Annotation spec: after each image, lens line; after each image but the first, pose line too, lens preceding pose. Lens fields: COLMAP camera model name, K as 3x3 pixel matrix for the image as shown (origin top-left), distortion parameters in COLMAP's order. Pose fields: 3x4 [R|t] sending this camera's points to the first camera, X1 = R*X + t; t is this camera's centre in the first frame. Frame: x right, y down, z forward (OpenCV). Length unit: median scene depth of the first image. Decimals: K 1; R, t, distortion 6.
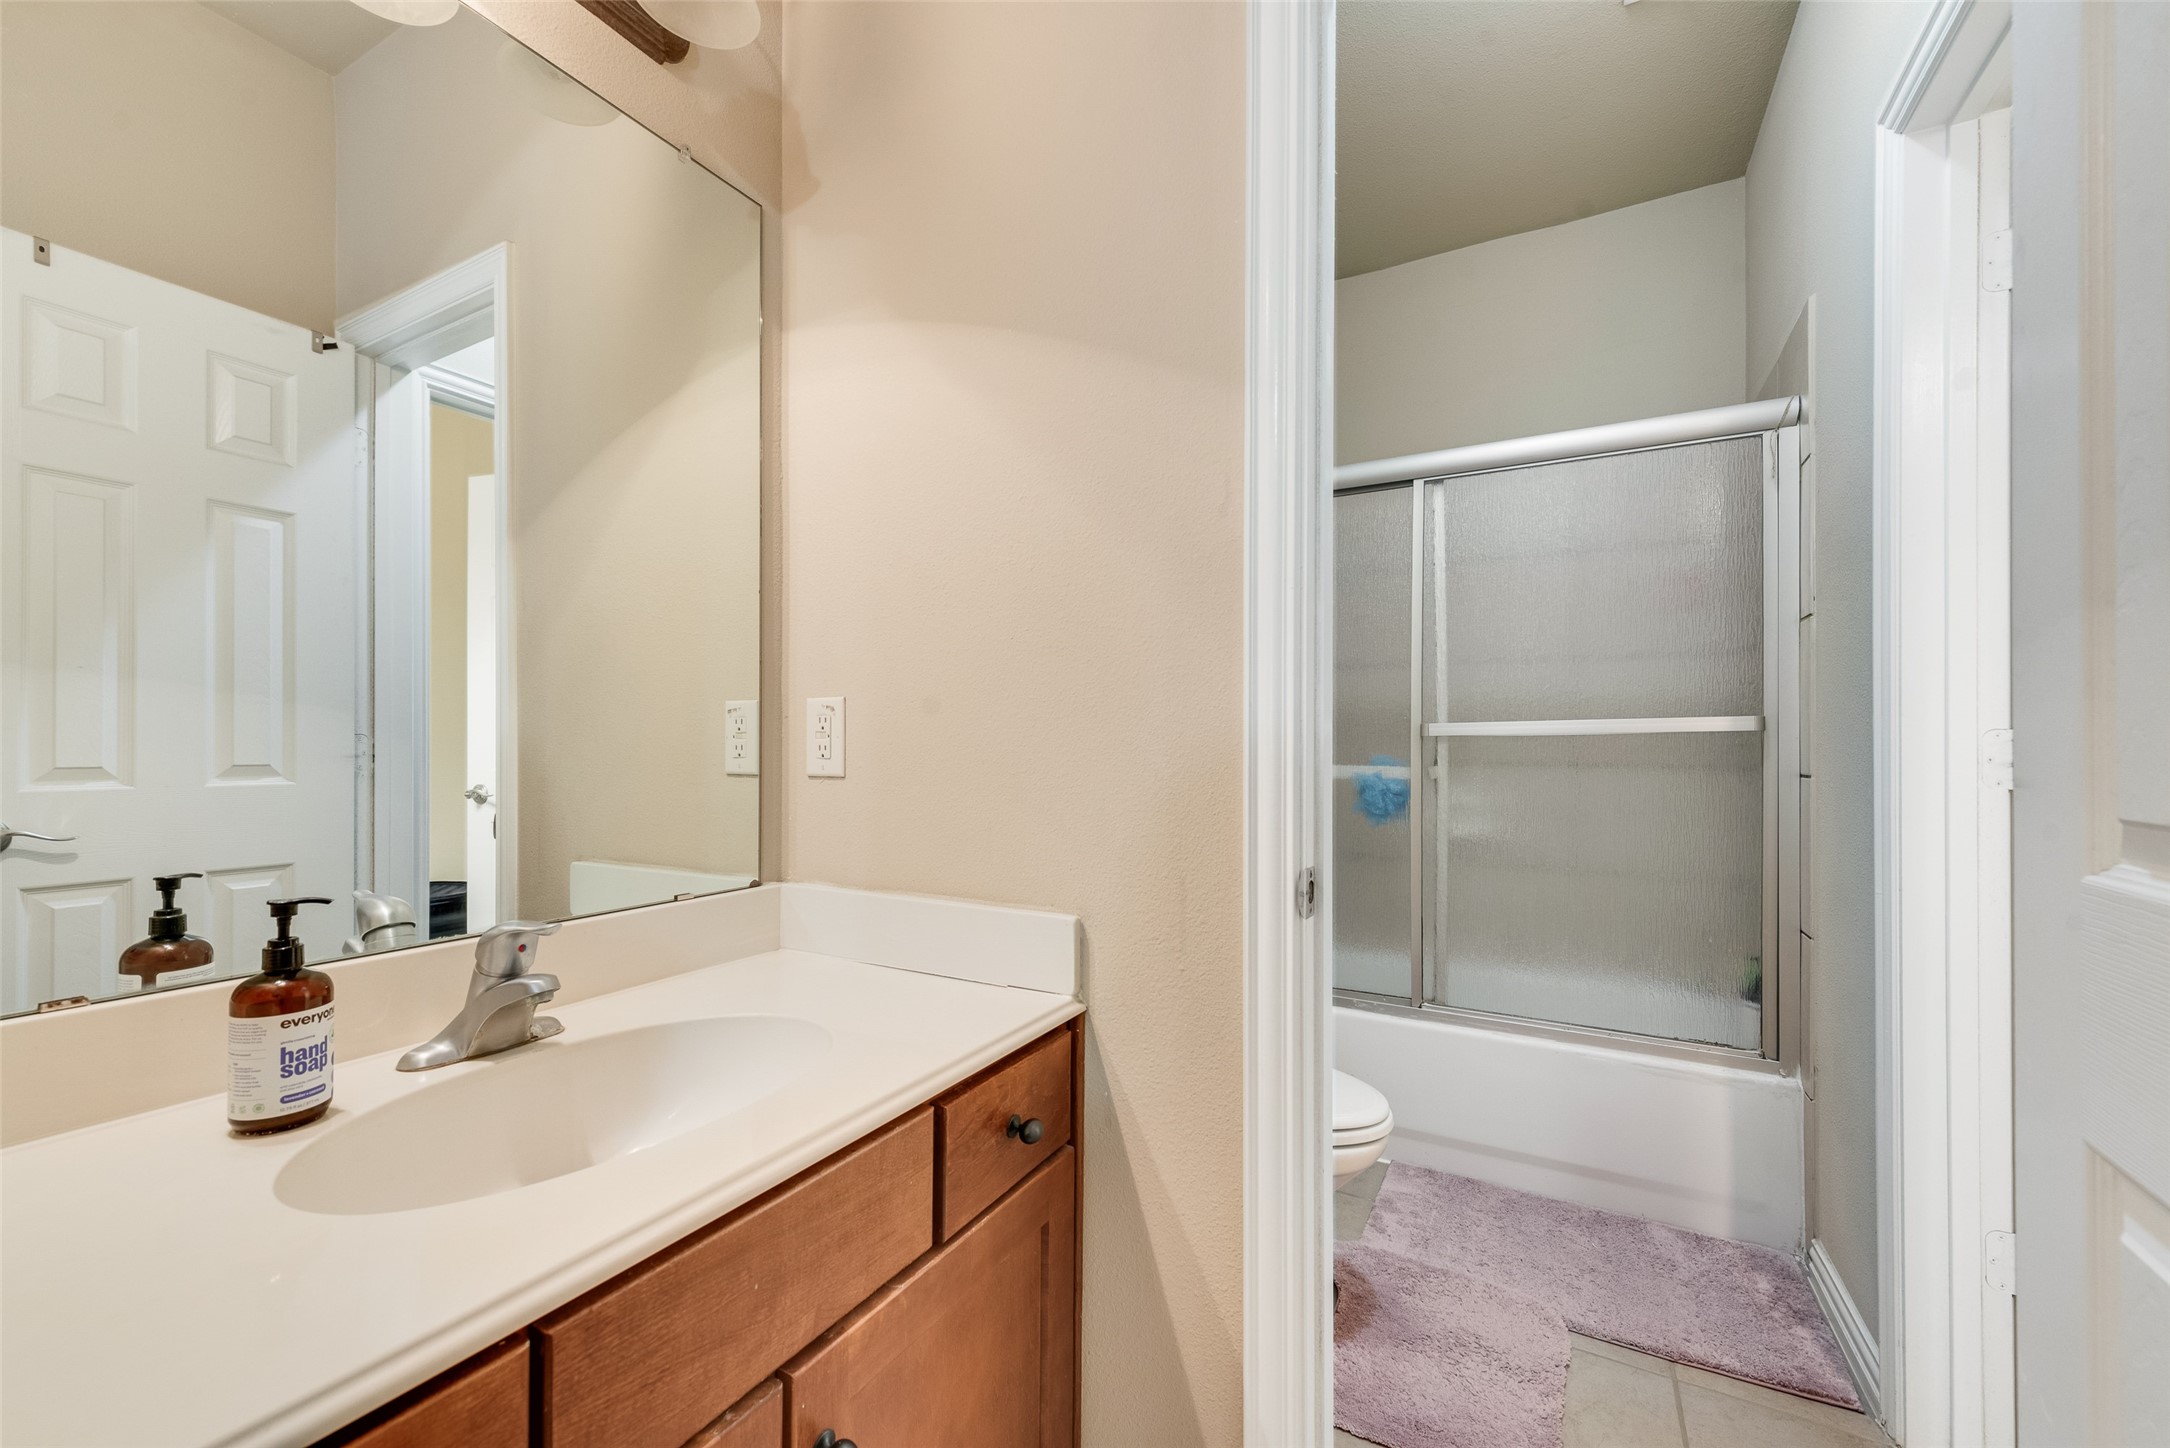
lens RADIAL K [[853.0, 0, 1087.3], [0, 853.0, 736.4], [0, 0, 1]] dist [0.015093, -0.003816]
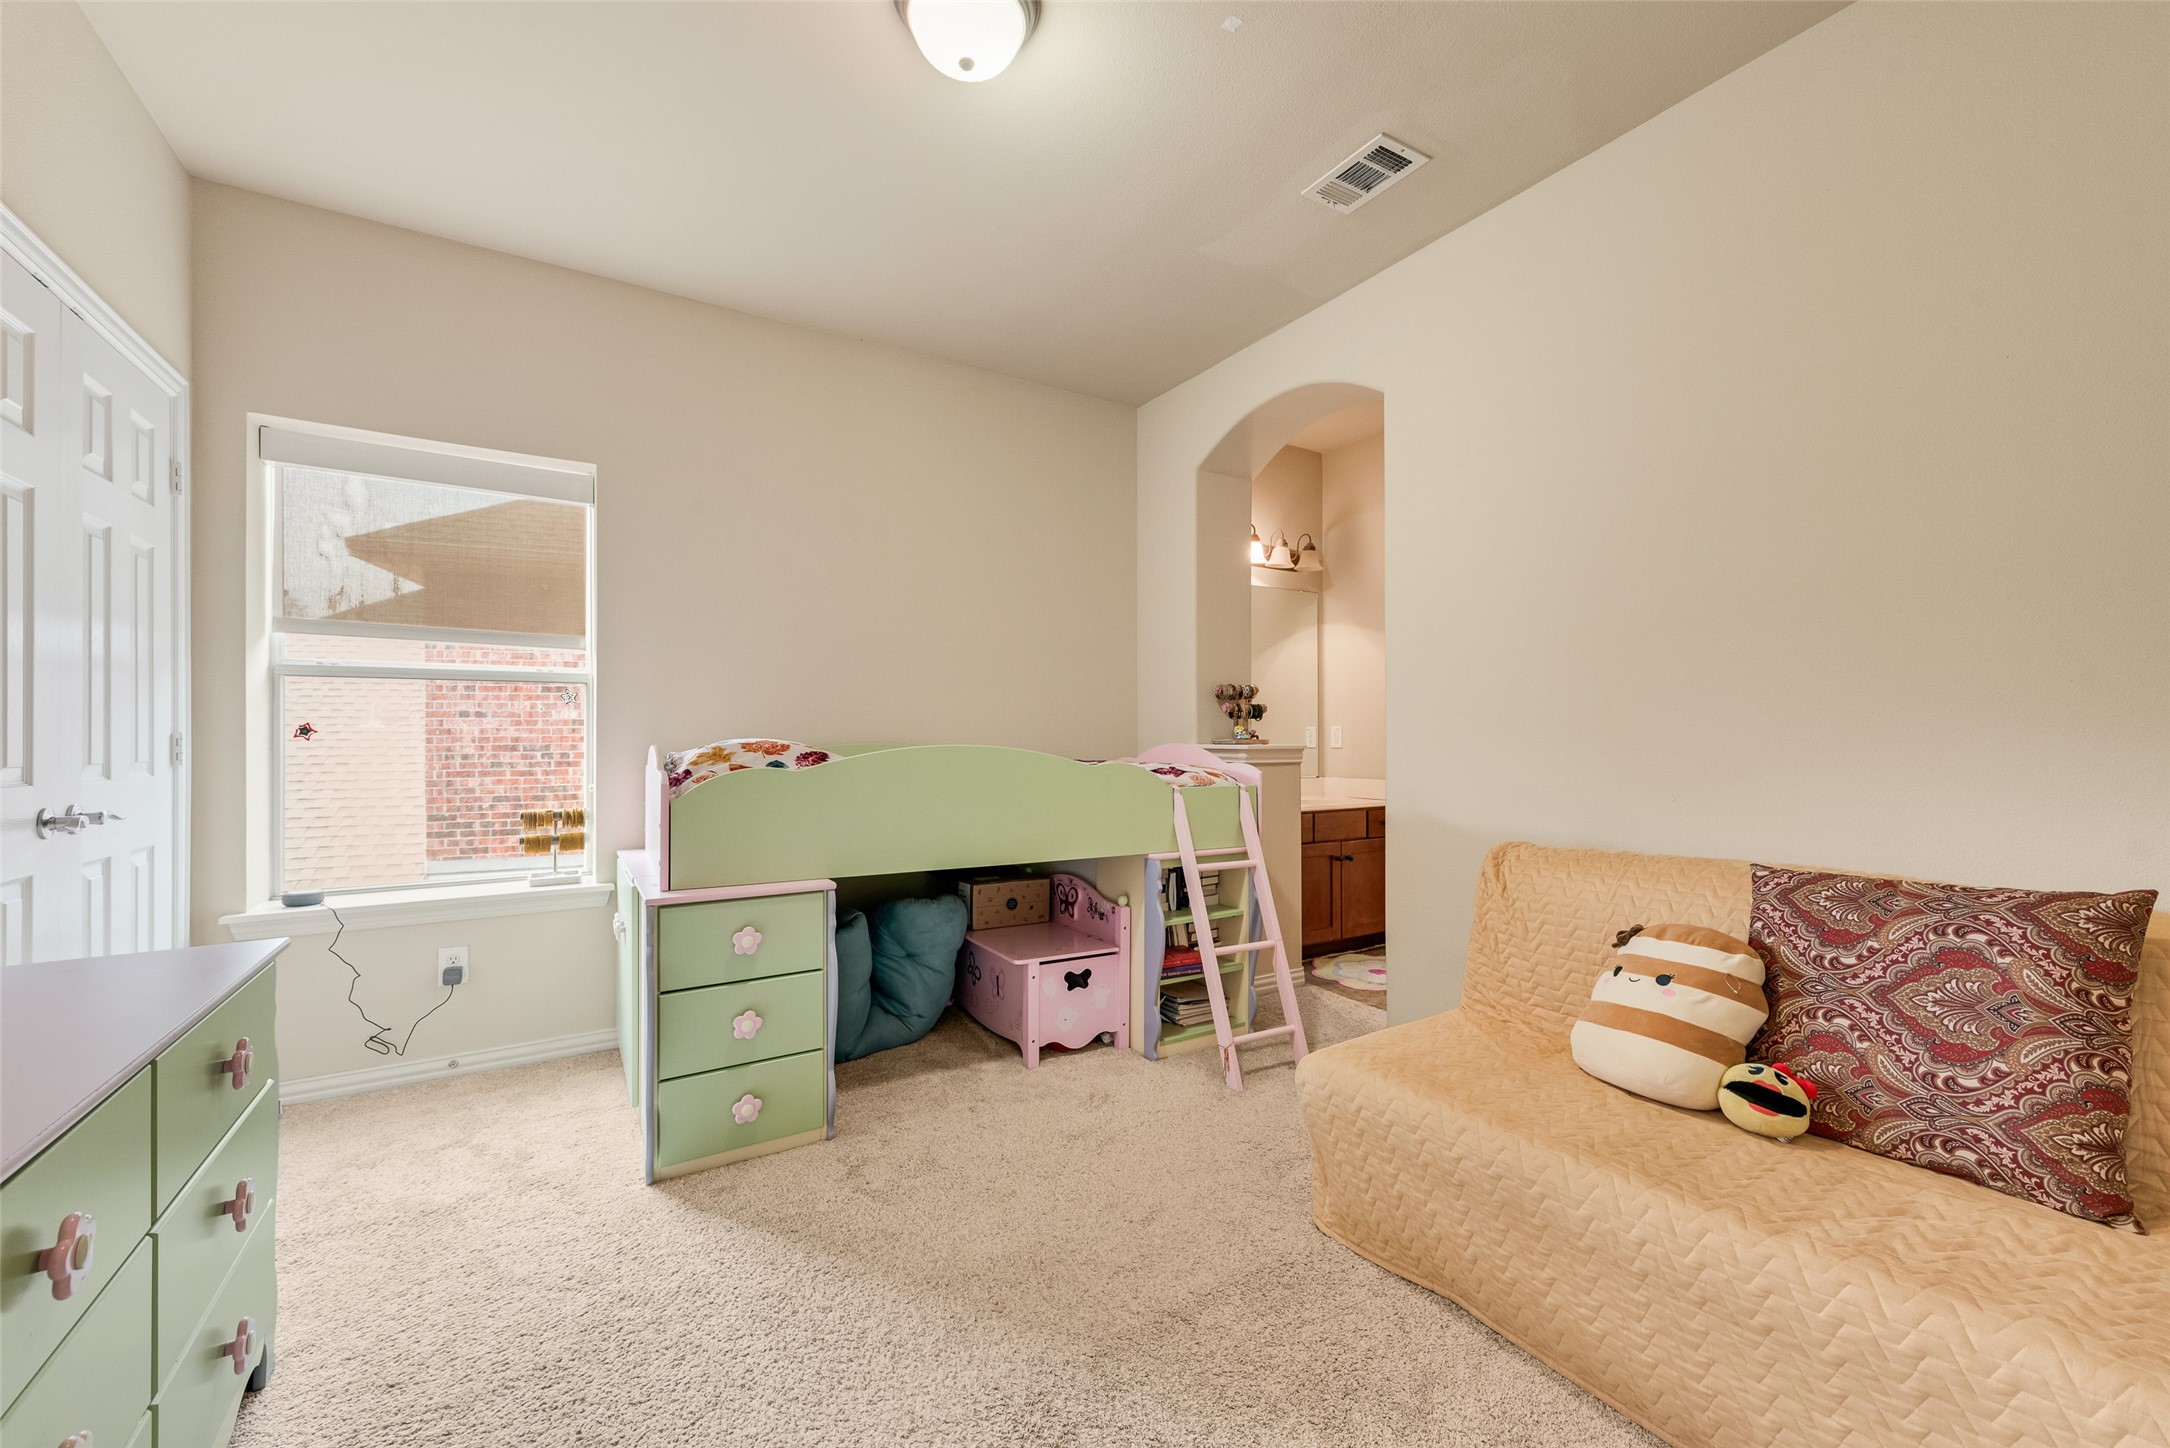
lens RADIAL K [[853.0, 0, 1087.0], [0, 853.0, 728.8], [0, 0, 1]] dist [0.015093, -0.003816]
pose [[0.876433, 0.001735, -0.481520, 0.515195], [0.000236, 0.999992, 0.004033, -0.049356], [0.481523, -0.003648, 0.876426, -2.677977]]
